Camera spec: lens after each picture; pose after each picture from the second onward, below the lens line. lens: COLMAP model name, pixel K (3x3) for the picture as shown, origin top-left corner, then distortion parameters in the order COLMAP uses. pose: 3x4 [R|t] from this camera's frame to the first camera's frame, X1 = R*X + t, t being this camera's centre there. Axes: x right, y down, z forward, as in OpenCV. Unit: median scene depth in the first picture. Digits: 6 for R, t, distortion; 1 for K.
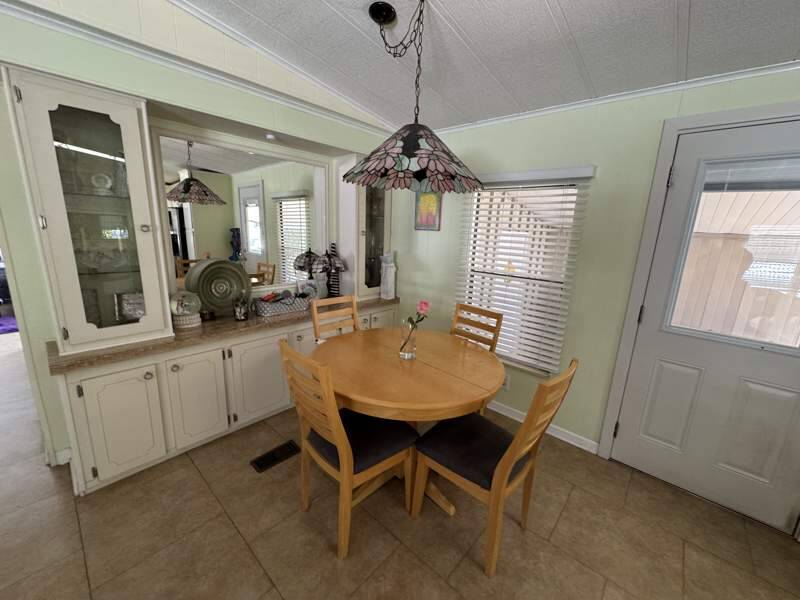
lens RADIAL K [[323.7, 0, 400.5], [0, 323.7, 298.1], [0, 0, 1]] dist [-0.000729, -0.000103]
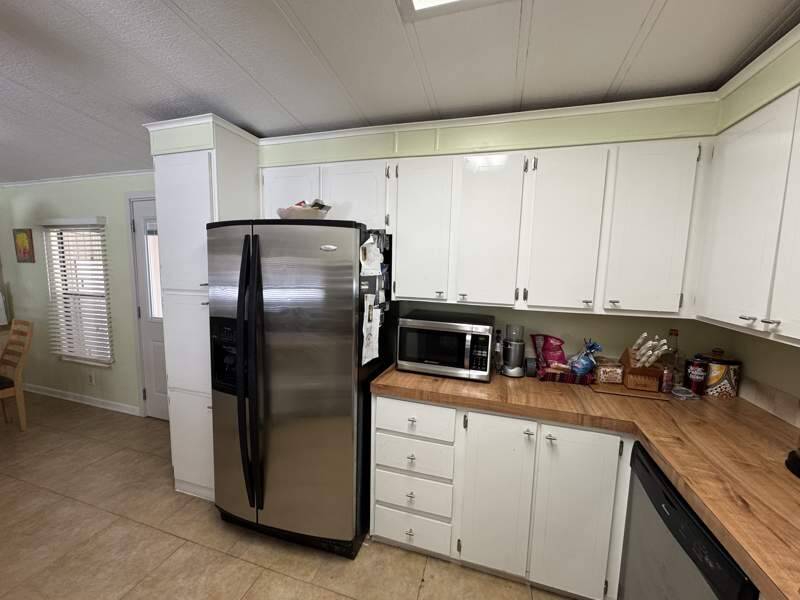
lens RADIAL K [[323.7, 0, 397.6], [0, 323.7, 303.9], [0, 0, 1]] dist [-0.000729, -0.000103]
pose [[0.909648, -0.080037, 0.407595, 0.870982], [0.110835, 0.992452, -0.052475, 0.157835], [-0.400319, 0.092910, 0.911654, -0.625241]]
